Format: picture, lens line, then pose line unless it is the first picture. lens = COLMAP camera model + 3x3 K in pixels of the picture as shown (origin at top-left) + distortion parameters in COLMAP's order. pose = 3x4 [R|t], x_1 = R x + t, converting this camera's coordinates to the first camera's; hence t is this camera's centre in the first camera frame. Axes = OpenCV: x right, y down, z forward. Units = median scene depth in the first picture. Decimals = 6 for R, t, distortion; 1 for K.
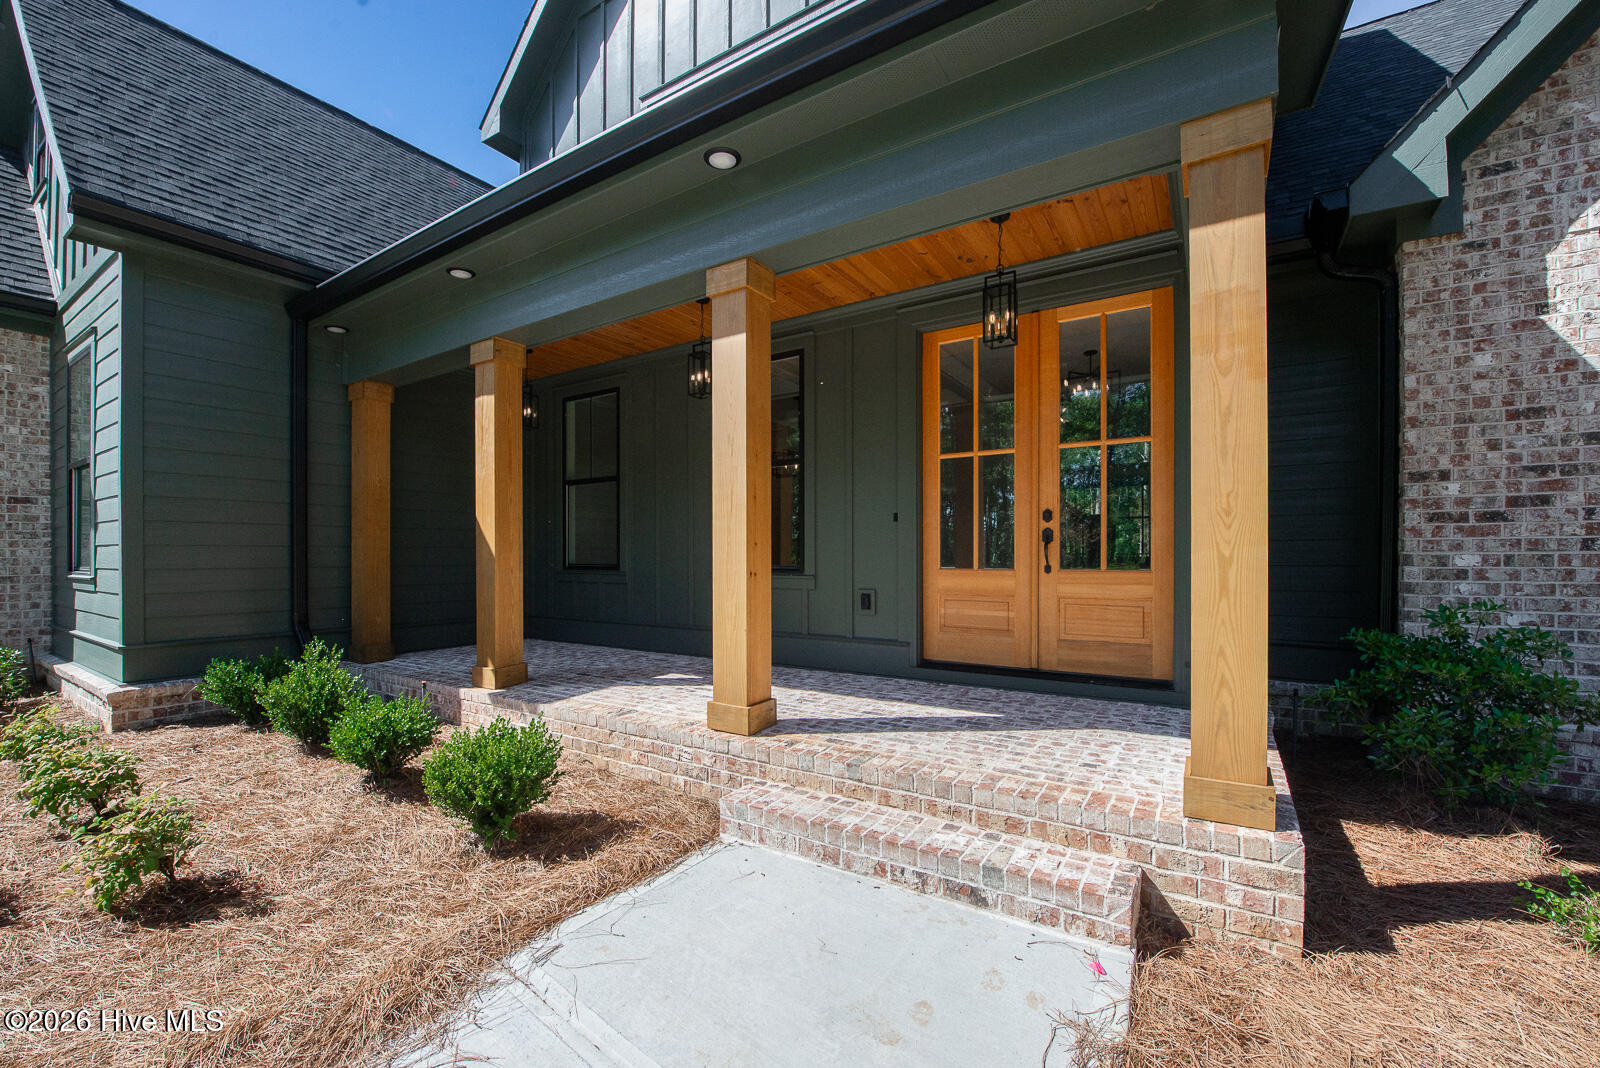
lens RADIAL K [[648.5, 0, 800.0], [0, 648.5, 534.0], [0, 0, 1]] dist [-0.000493, -0.000221]
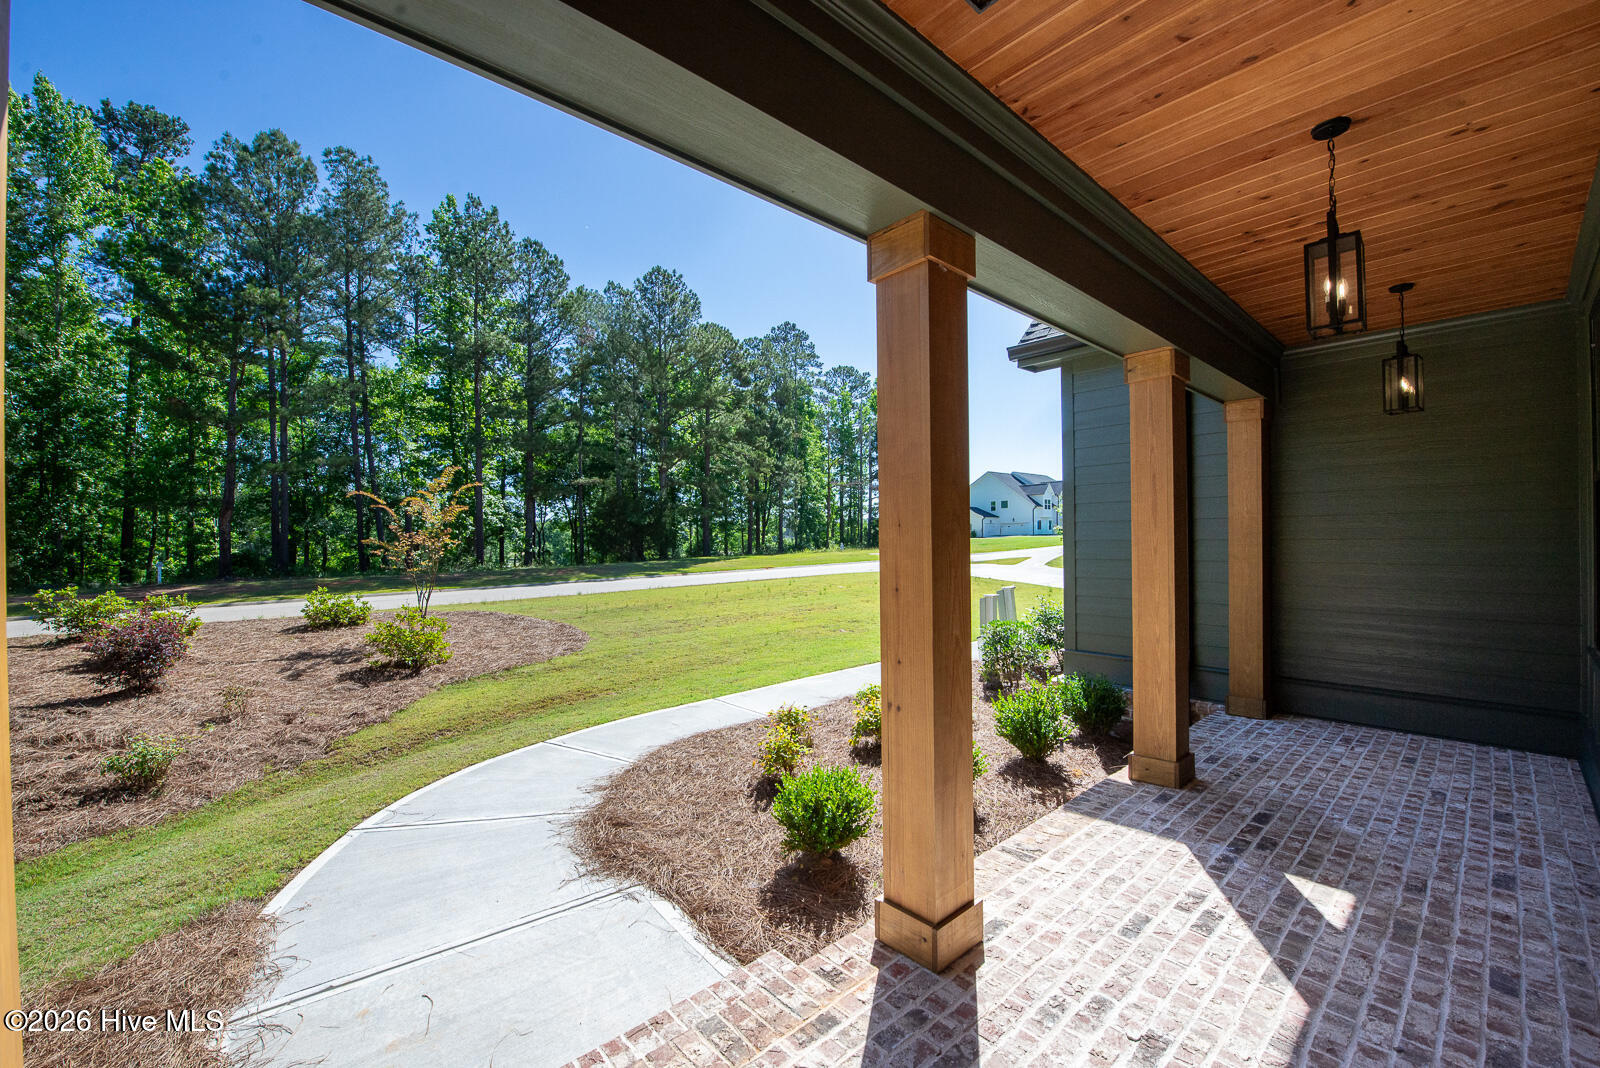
lens RADIAL K [[648.5, 0, 800.0], [0, 648.5, 534.0], [0, 0, 1]] dist [-0.000493, -0.000221]
pose [[-0.251975, 0.010243, -0.967680, 0.602131], [0.024126, 0.999700, 0.004300, -0.121838], [0.967433, -0.022263, -0.252146, 1.106310]]
